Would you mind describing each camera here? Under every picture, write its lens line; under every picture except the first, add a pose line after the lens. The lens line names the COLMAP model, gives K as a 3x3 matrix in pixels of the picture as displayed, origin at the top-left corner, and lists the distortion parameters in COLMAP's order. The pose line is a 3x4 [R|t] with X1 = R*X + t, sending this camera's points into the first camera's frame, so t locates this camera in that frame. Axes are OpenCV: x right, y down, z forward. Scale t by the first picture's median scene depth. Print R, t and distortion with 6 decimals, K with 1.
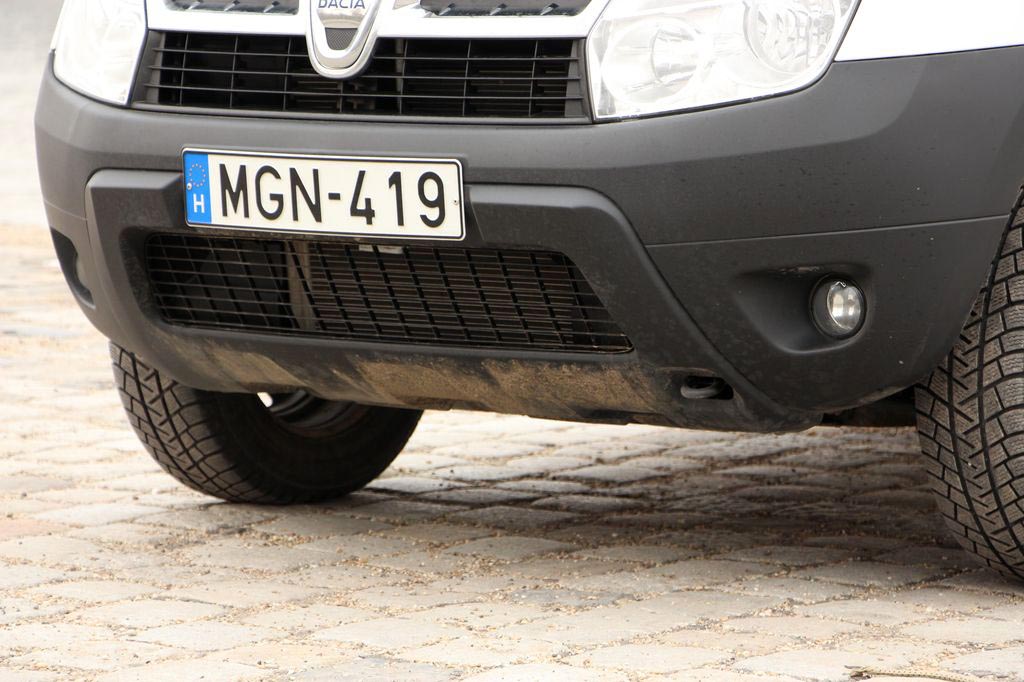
lens RADIAL K [[3975.0, 0, 512.0], [0, 3975.0, 341.0], [0, 0, 1]] dist [0.929543, 1.079347]
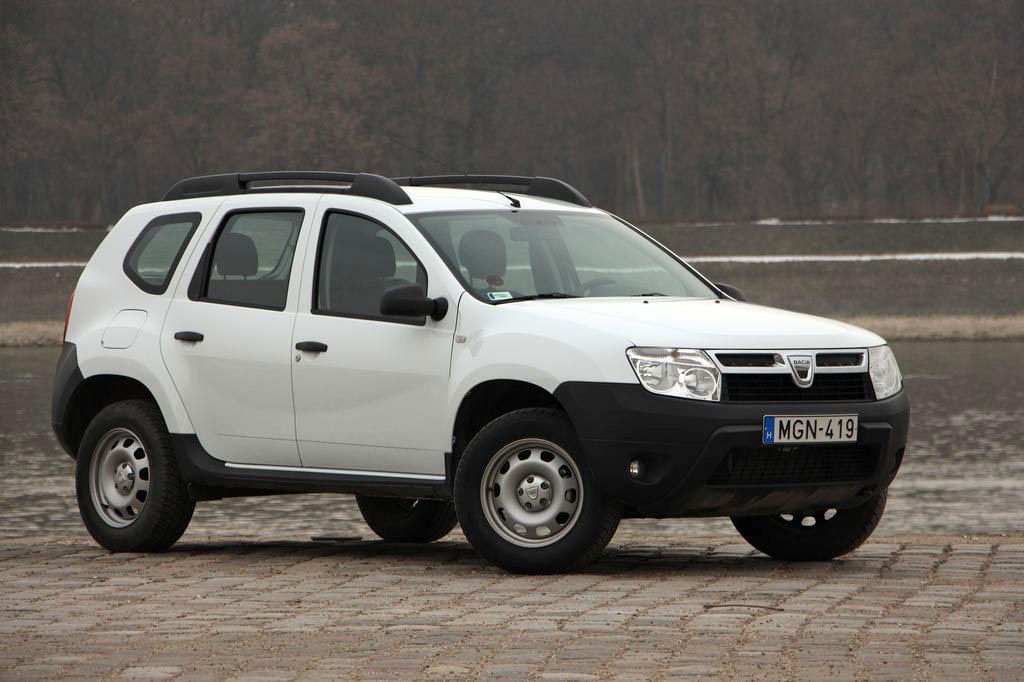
lens RADIAL K [[4845.7, 0, 512.0], [0, 4845.7, 341.0], [0, 0, 1]] dist [1.379214, -5.763769]
pose [[0.193172, 0.002936, 0.981161, -3.461609], [0.096803, 0.995060, -0.022036, -0.043176], [-0.976378, 0.099236, 0.191933, 0.537012]]
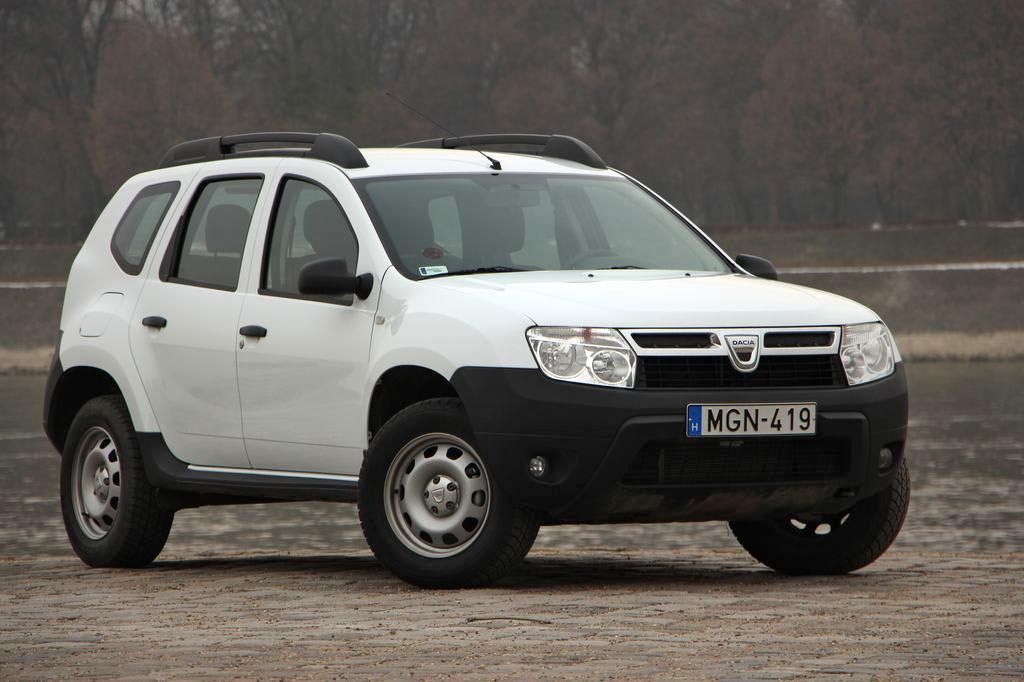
lens RADIAL K [[5646.2, 0, 512.0], [0, 5646.2, 341.0], [0, 0, 1]] dist [1.995799, -4.649211]
pose [[0.386391, 0.002914, 0.922330, -3.291191], [0.098763, 0.994115, -0.044516, 0.054917], [-0.917032, 0.108293, 0.383829, -0.200136]]
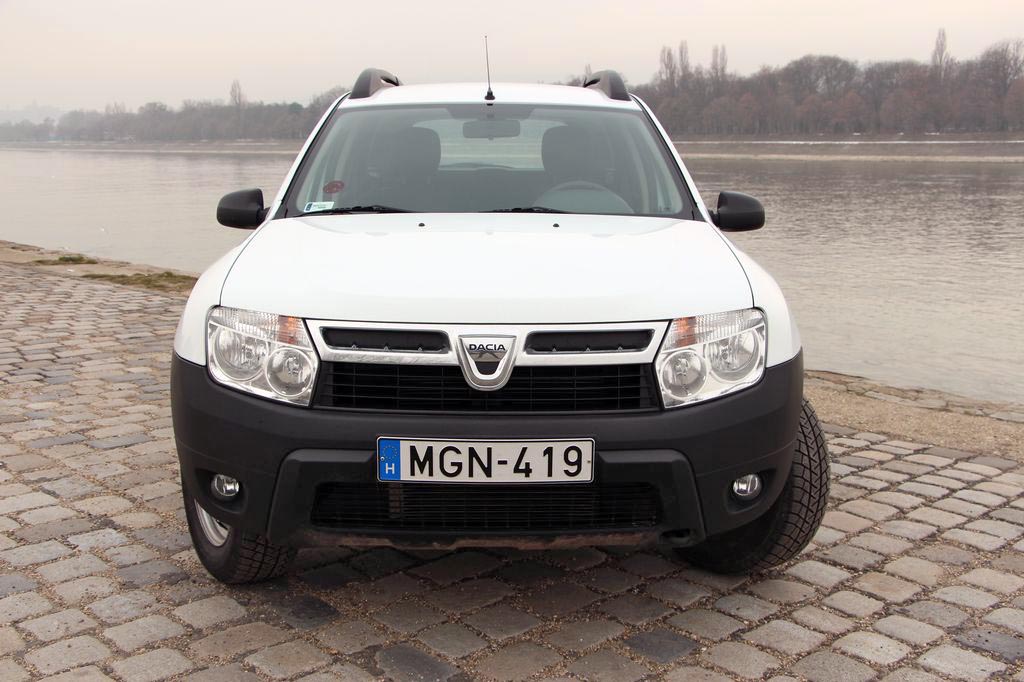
lens RADIAL K [[1130.6, 0, 512.0], [0, 1130.6, 341.0], [0, 0, 1]] dist [-0.021693, -0.007591]
pose [[0.776060, -0.091919, 0.623924, -0.333775], [0.047073, 0.995004, 0.088037, -0.128680], [-0.628900, -0.038952, 0.776510, 0.619755]]
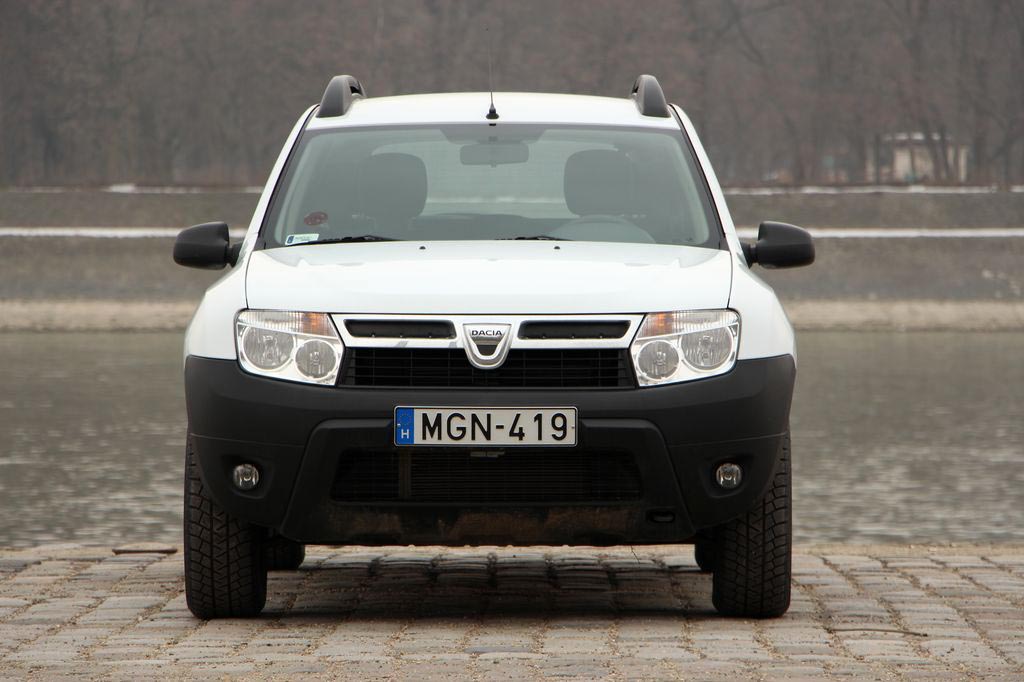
lens RADIAL K [[5734.3, 0, 512.0], [0, 5734.3, 341.0], [0, 0, 1]] dist [2.508362, 0.429946]
pose [[0.790273, 0.001791, 0.612752, -1.807202], [0.051625, 0.996246, -0.069494, 0.121803], [-0.610576, 0.086552, 0.787214, -1.288118]]
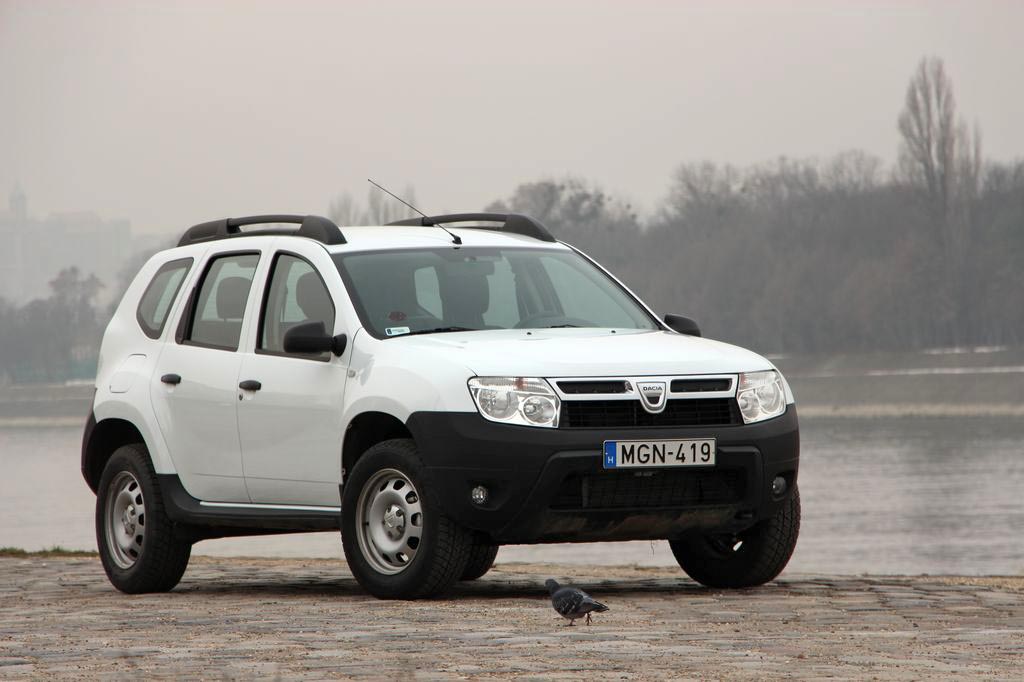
lens RADIAL K [[6125.2, 0, 512.0], [0, 6125.2, 341.0], [0, 0, 1]] dist [2.007493, 8.836652]
pose [[0.417899, 0.008363, 0.908455, -4.123363], [0.109545, 0.992198, -0.059526, 0.135048], [-0.901865, 0.124393, 0.413723, -0.751940]]
